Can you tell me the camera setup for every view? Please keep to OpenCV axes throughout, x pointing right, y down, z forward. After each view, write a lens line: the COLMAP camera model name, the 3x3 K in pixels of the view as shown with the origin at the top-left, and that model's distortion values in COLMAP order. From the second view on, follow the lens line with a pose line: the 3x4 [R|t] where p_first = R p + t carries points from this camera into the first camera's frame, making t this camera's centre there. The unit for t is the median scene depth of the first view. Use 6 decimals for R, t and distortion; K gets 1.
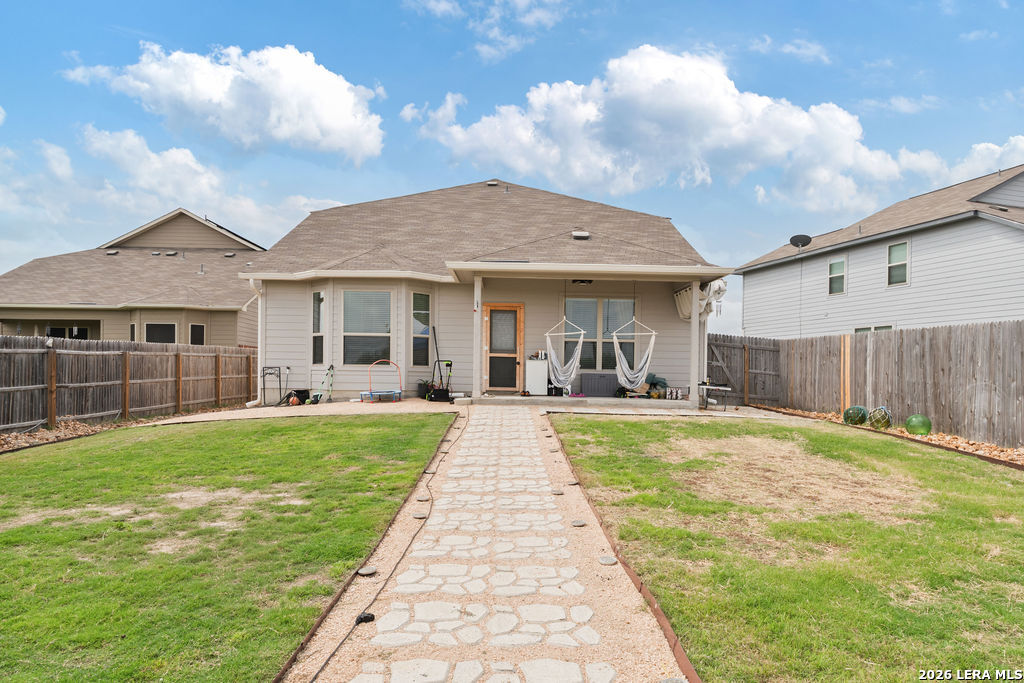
lens RADIAL K [[667.7, 0, 513.0], [0, 667.7, 382.5], [0, 0, 1]] dist [-0.001432, -0.000076]
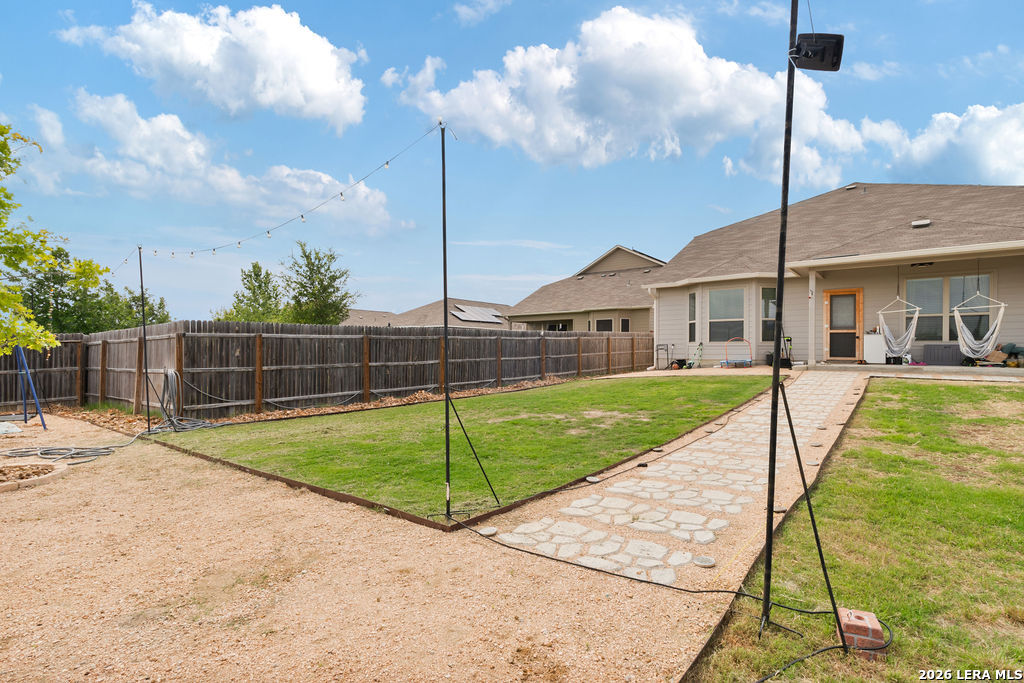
lens RADIAL K [[485.6, 0, 515.3], [0, 485.6, 350.1], [0, 0, 1]] dist [0.000259, -0.000280]
pose [[0.774243, -0.012304, -0.632768, 0.086558], [0.003316, 0.999876, -0.015386, 0.006044], [0.632879, 0.009814, 0.774188, -0.079715]]
